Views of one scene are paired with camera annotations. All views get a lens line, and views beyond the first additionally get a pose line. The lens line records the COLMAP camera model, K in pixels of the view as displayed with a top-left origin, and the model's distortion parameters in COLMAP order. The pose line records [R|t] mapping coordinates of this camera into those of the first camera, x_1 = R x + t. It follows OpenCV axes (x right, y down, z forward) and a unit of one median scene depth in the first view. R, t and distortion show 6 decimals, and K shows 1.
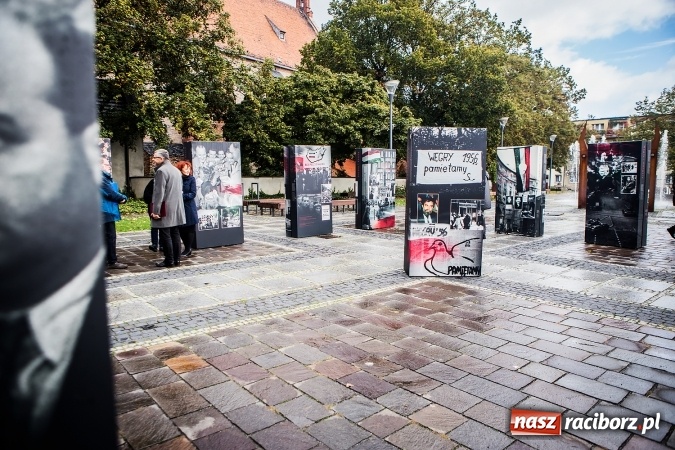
lens RADIAL K [[463.6, 0, 336.5], [0, 463.6, 223.3], [0, 0, 1]] dist [-0.110586, 0.071710]
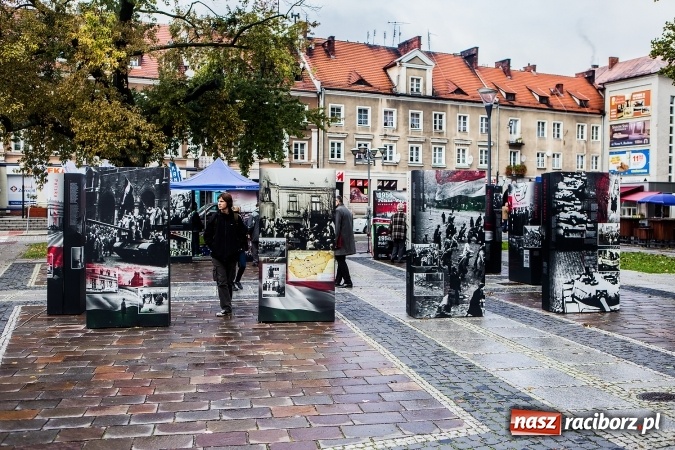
lens RADIAL K [[669.9, 0, 344.0], [0, 669.9, 240.3], [0, 0, 1]] dist [-0.056825, 0.000000]
pose [[-0.483778, 0.047440, -0.873904, 1.266864], [-0.090956, 0.990397, 0.104116, -0.159385], [0.870452, 0.129856, -0.474817, 1.322438]]
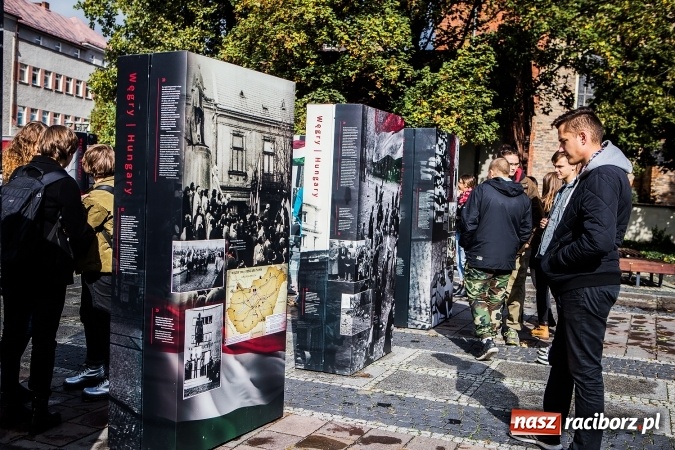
lens RADIAL K [[747.3, 0, 336.2], [0, 747.3, 223.4], [0, 0, 1]] dist [-0.045753, 0.000000]
pose [[0.454746, 0.073281, -0.887601, 0.921223], [-0.144262, 0.989509, 0.007785, -0.086218], [0.878860, 0.124507, 0.460547, 0.730775]]
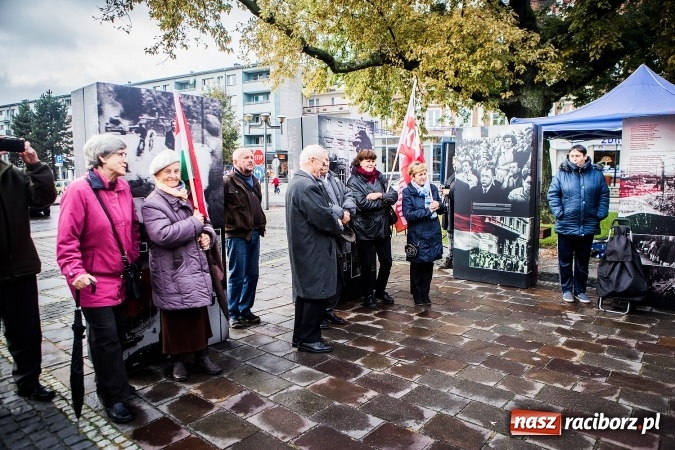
lens RADIAL K [[463.6, 0, 337.2], [0, 463.6, 222.1], [0, 0, 1]] dist [-0.110586, 0.071710]
pose [[-0.986663, 0.020092, -0.161531, 0.222195], [-0.014242, 0.977892, 0.208627, -0.066487], [0.162152, 0.208145, -0.964563, 0.608566]]
